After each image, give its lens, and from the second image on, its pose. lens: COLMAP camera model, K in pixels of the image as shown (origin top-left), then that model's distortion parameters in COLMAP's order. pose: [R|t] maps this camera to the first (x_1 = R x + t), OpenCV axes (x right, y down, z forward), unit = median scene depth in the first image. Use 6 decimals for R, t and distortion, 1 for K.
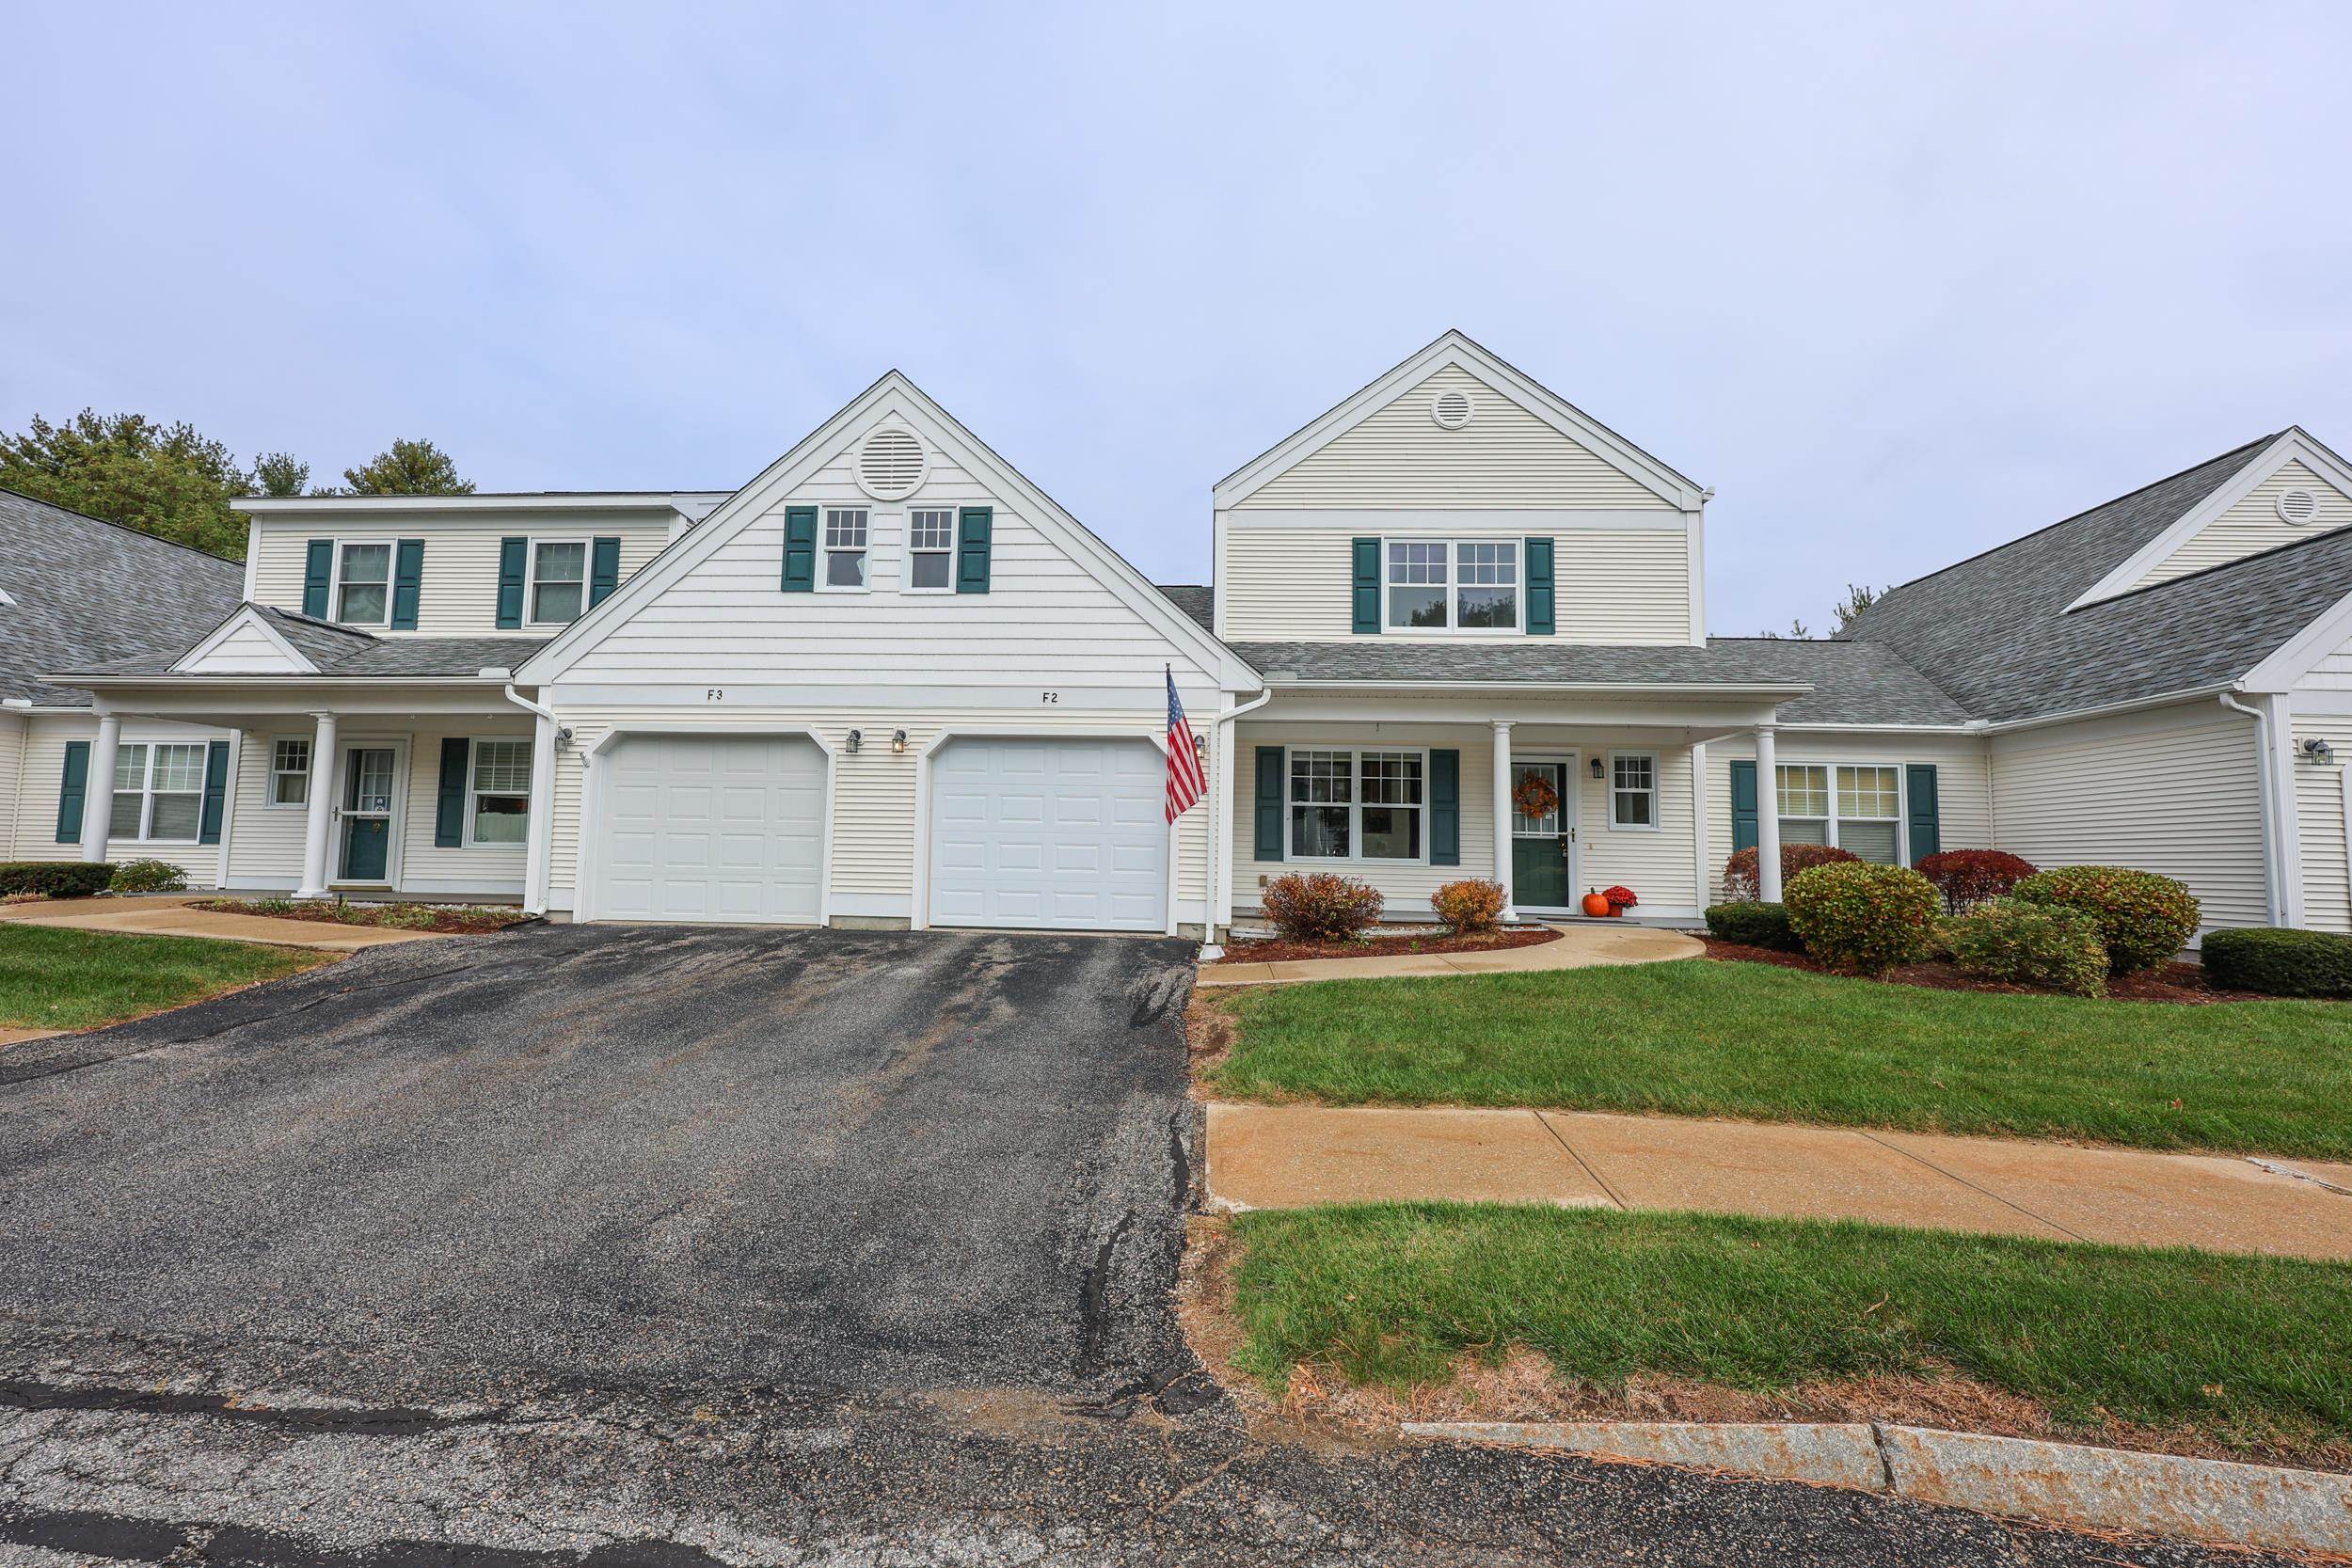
lens RADIAL K [[938.7, 0, 1164.7], [0, 938.7, 786.8], [0, 0, 1]] dist [0.001488, 0.000059]
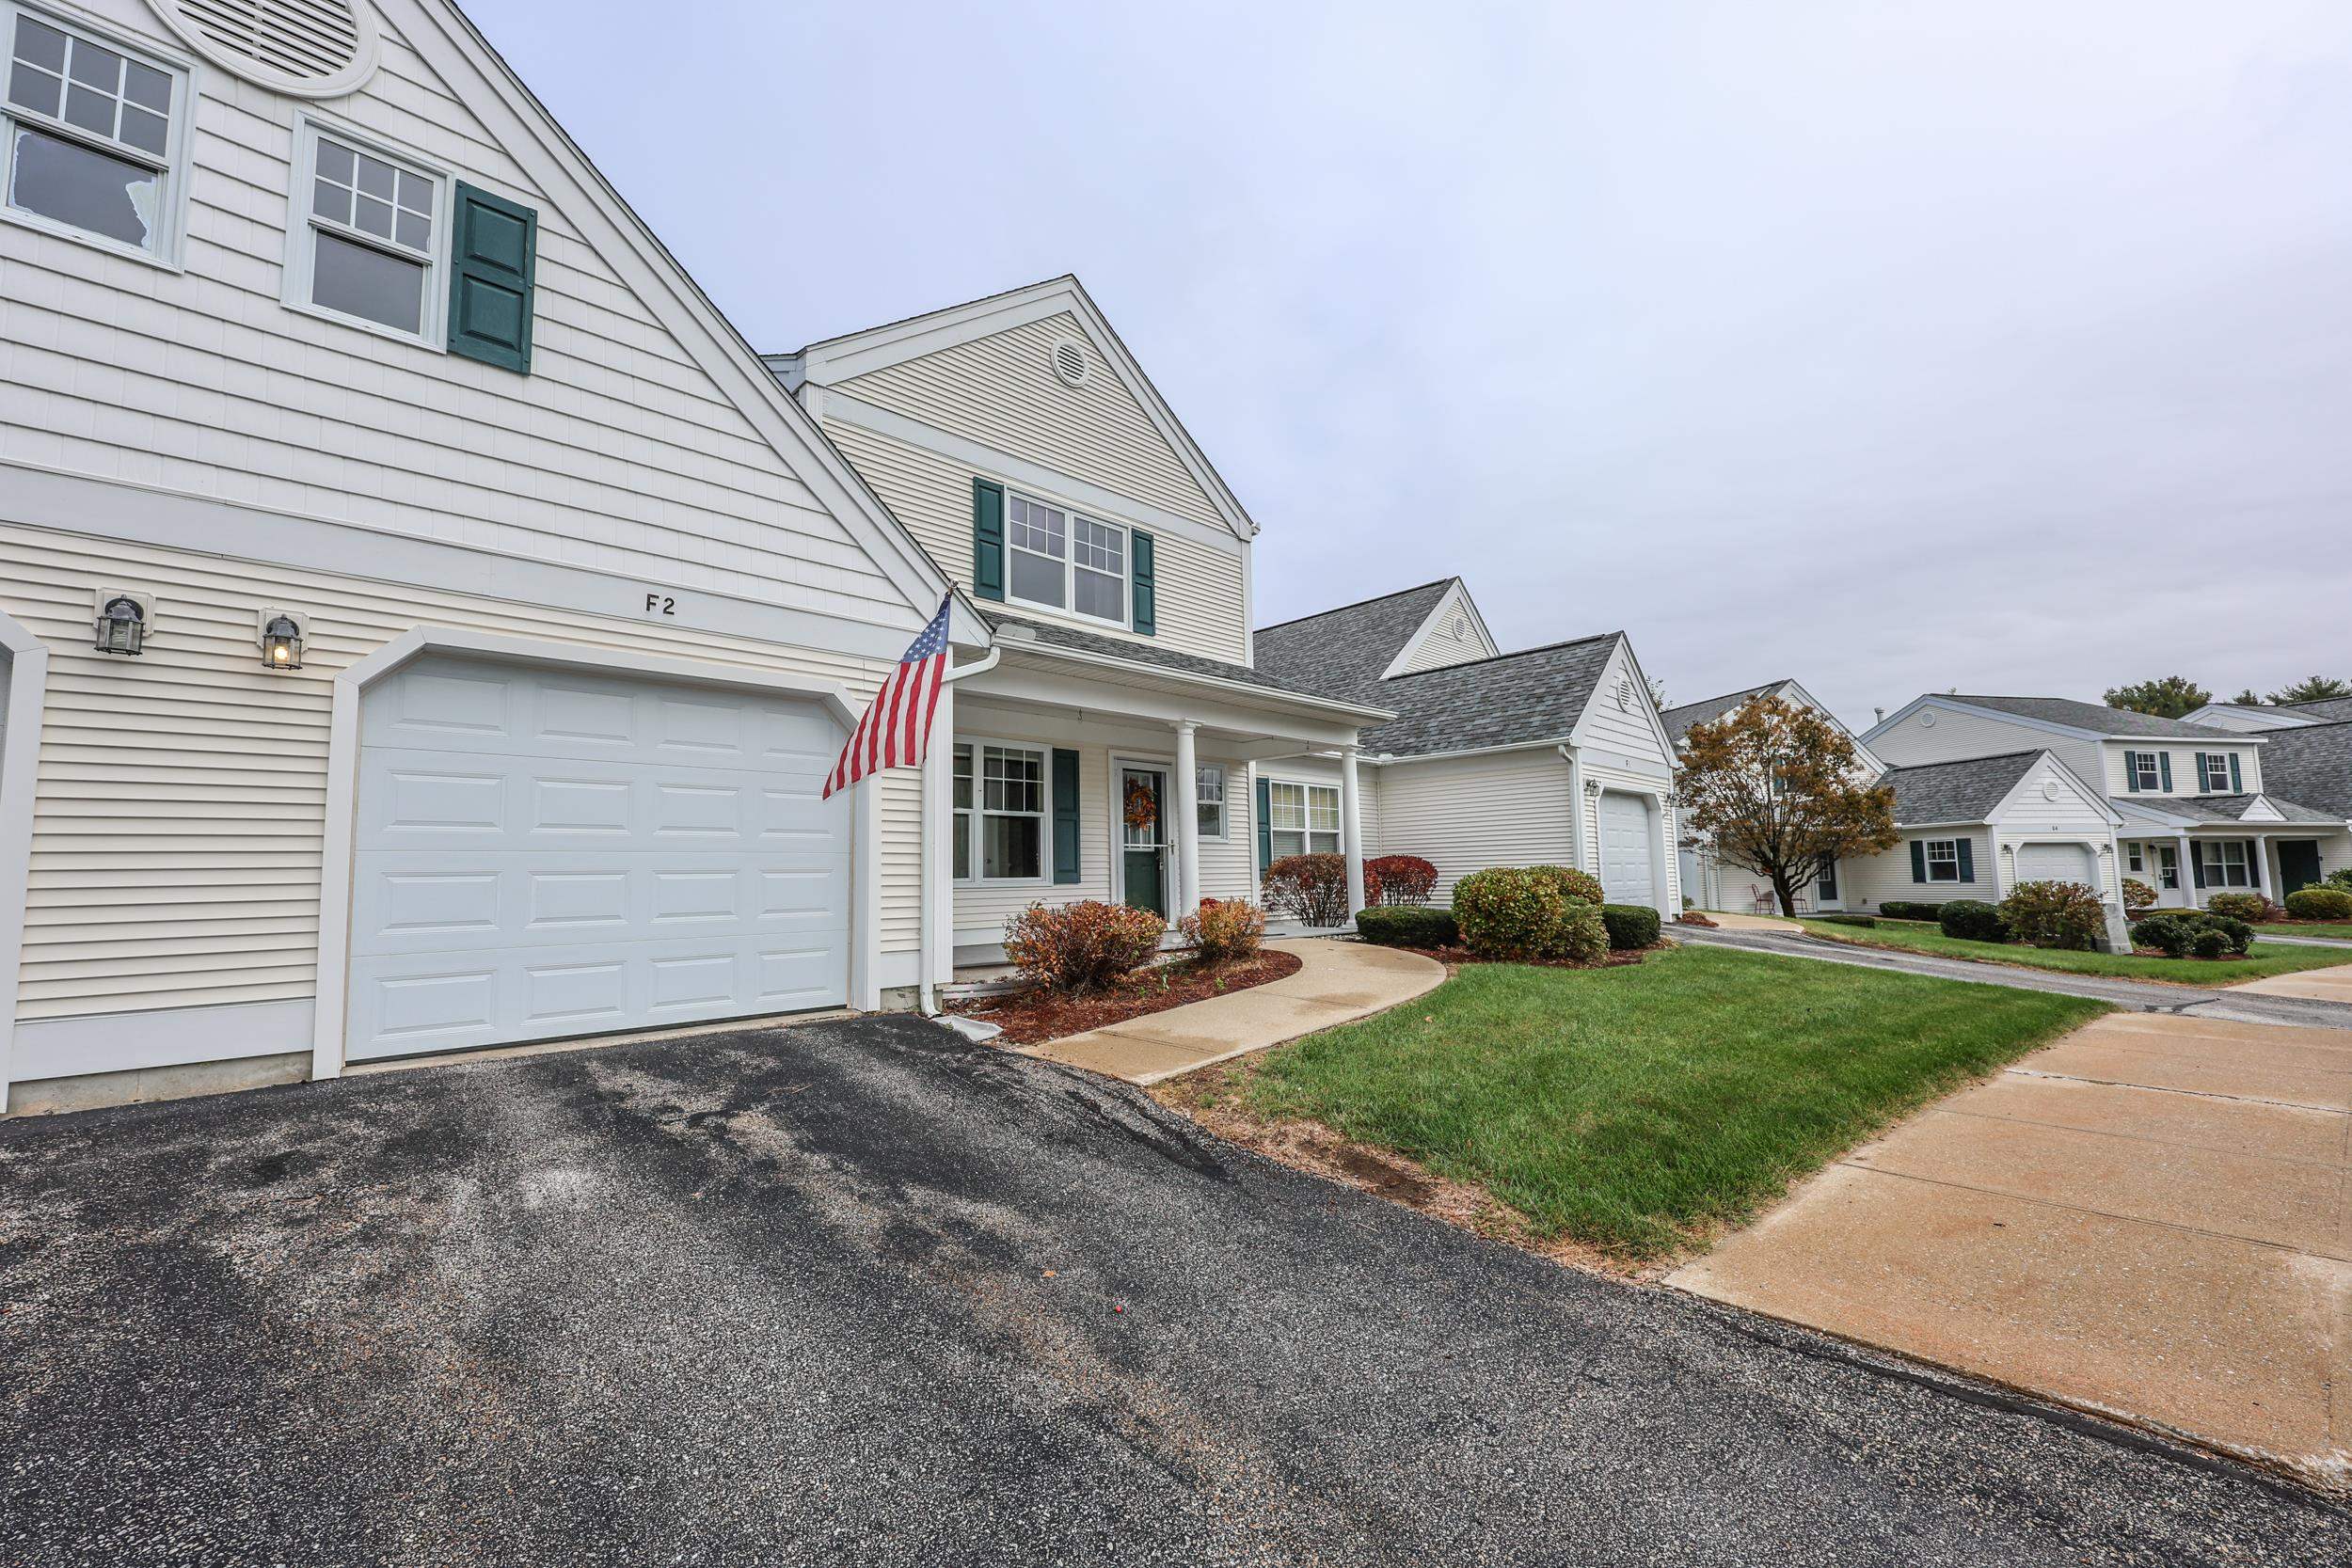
lens RADIAL K [[938.7, 0, 1164.7], [0, 938.7, 786.8], [0, 0, 1]] dist [0.001488, 0.000059]
pose [[0.678440, 0.036958, 0.733726, -0.273357], [-0.024879, 0.999317, -0.027331, 0.016153], [-0.734235, 0.000288, 0.678896, 0.349752]]
